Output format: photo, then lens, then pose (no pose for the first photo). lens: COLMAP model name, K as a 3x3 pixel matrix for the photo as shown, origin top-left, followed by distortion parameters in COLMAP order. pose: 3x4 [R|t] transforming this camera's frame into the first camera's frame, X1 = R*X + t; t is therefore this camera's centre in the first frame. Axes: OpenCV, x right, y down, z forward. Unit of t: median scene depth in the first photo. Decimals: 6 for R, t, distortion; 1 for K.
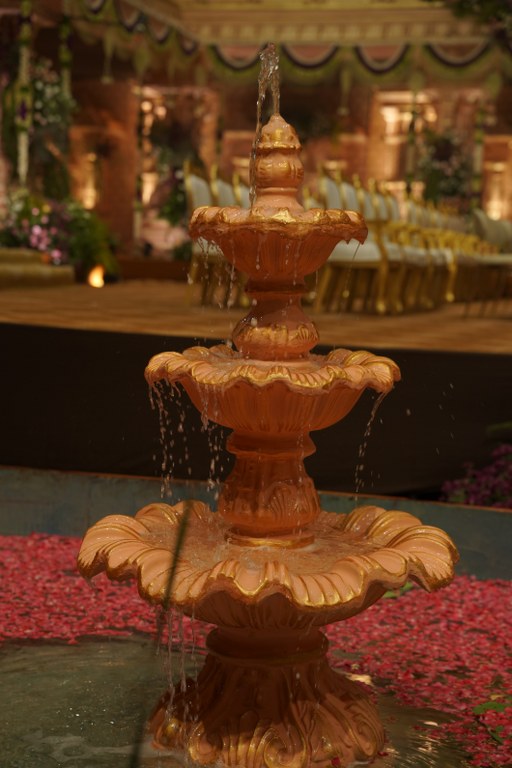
lens RADIAL K [[1497.9, 0, 256.2], [0, 1497.9, 384.7], [0, 0, 1]] dist [0.505137, 0.000000]
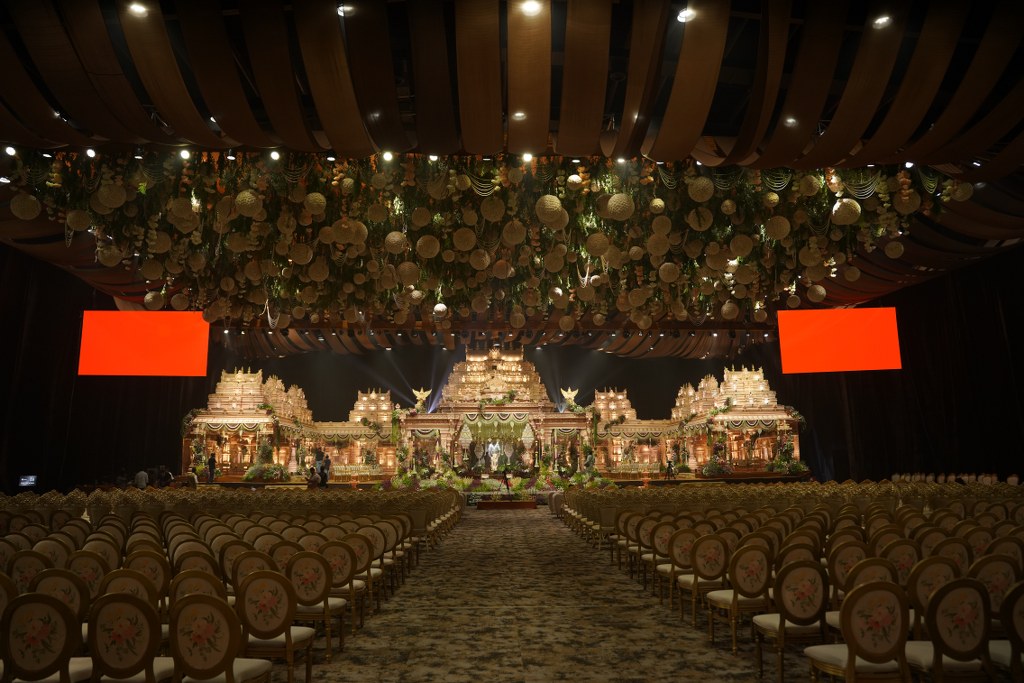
lens RADIAL K [[730.7, 0, 515.5], [0, 730.7, 343.1], [0, 0, 1]] dist [-0.116500, 0.049979]
pose [[0.955056, -0.003693, 0.296403, -0.136924], [0.076503, 0.969118, -0.234429, 0.107750], [-0.286384, 0.246568, 0.925845, -1.573721]]
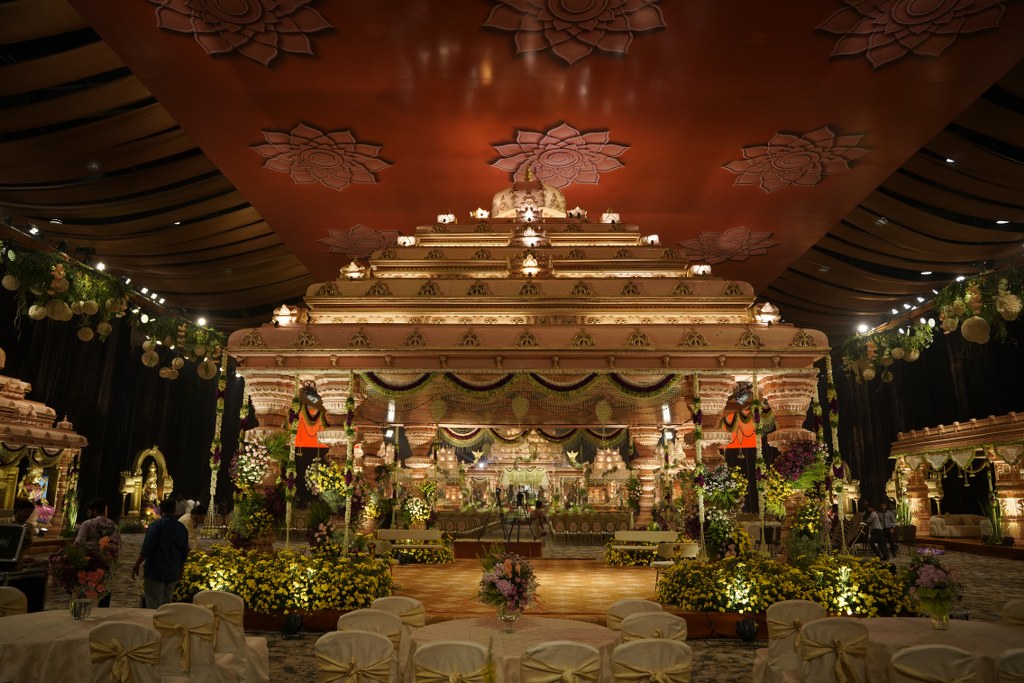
lens RADIAL K [[730.7, 0, 515.7], [0, 730.7, 340.6], [0, 0, 1]] dist [-0.116500, 0.049979]
pose [[0.972286, 0.013605, 0.233399, -0.376797], [0.055870, 0.955861, -0.288458, 0.205147], [-0.227022, 0.293504, 0.928610, -2.737683]]
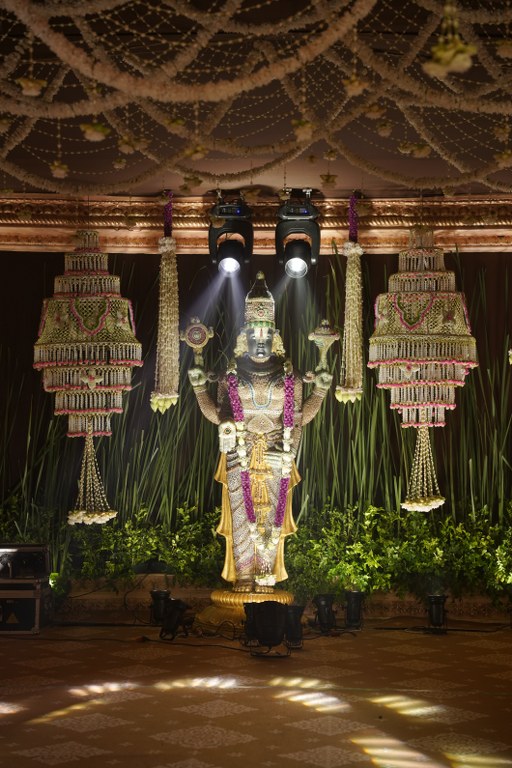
lens RADIAL K [[1497.9, 0, 255.4], [0, 1497.9, 382.9], [0, 0, 1]] dist [0.505137, 0.000000]
pose [[0.968449, -0.030276, 0.247366, 0.466676], [0.059649, 0.991902, -0.112125, -0.080706], [-0.241968, 0.123342, 0.962413, 0.584410]]
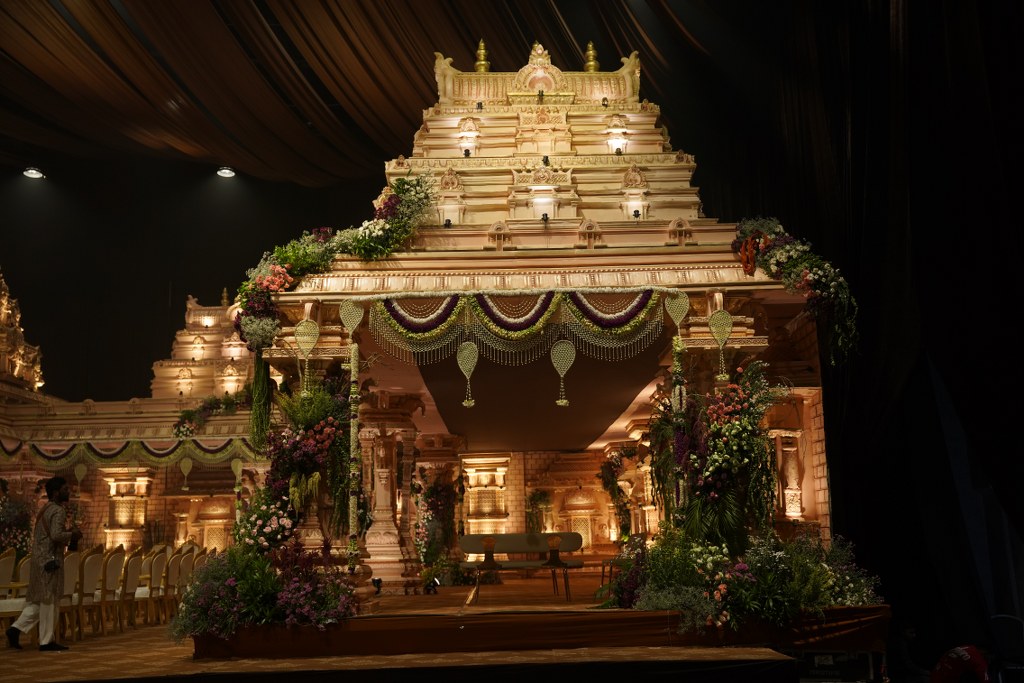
lens RADIAL K [[1125.6, 0, 513.5], [0, 1125.6, 341.0], [0, 0, 1]] dist [0.086973, 0.000000]
pose [[0.966644, -0.017484, 0.255528, 0.951102], [0.085636, 0.962312, -0.258112, 0.051917], [-0.241385, 0.271385, 0.931710, -0.333100]]
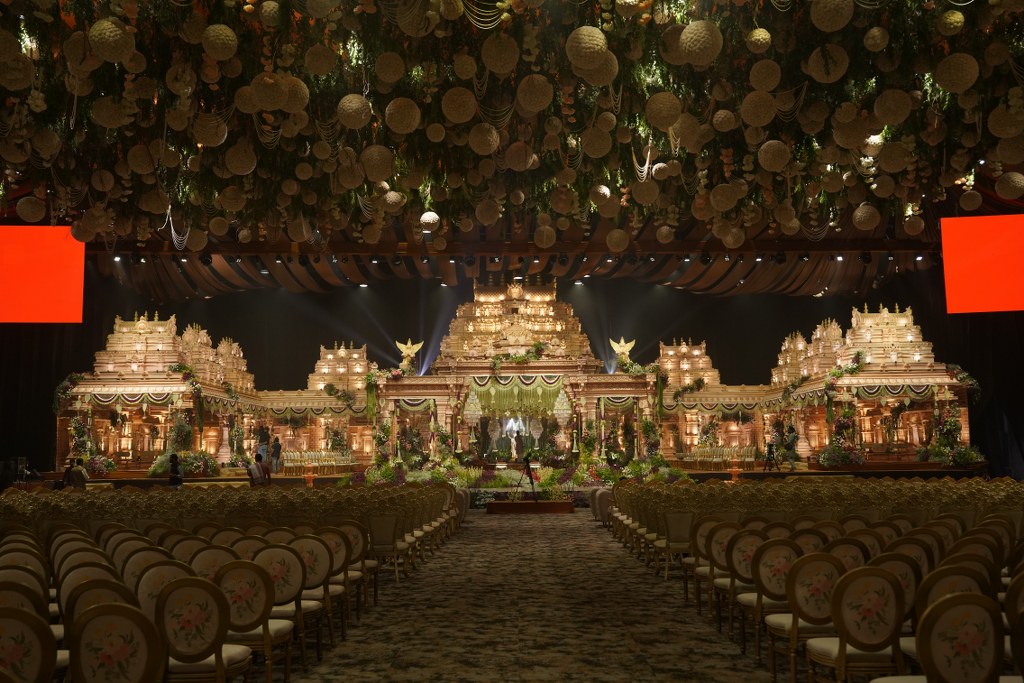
lens RADIAL K [[1016.1, 0, 517.9], [0, 1016.1, 342.8], [0, 0, 1]] dist [0.050340, 0.000000]
pose [[0.963498, -0.026553, 0.266397, -0.106227], [0.076383, 0.980974, -0.178484, 0.106280], [-0.256589, 0.192317, 0.947194, -1.504488]]
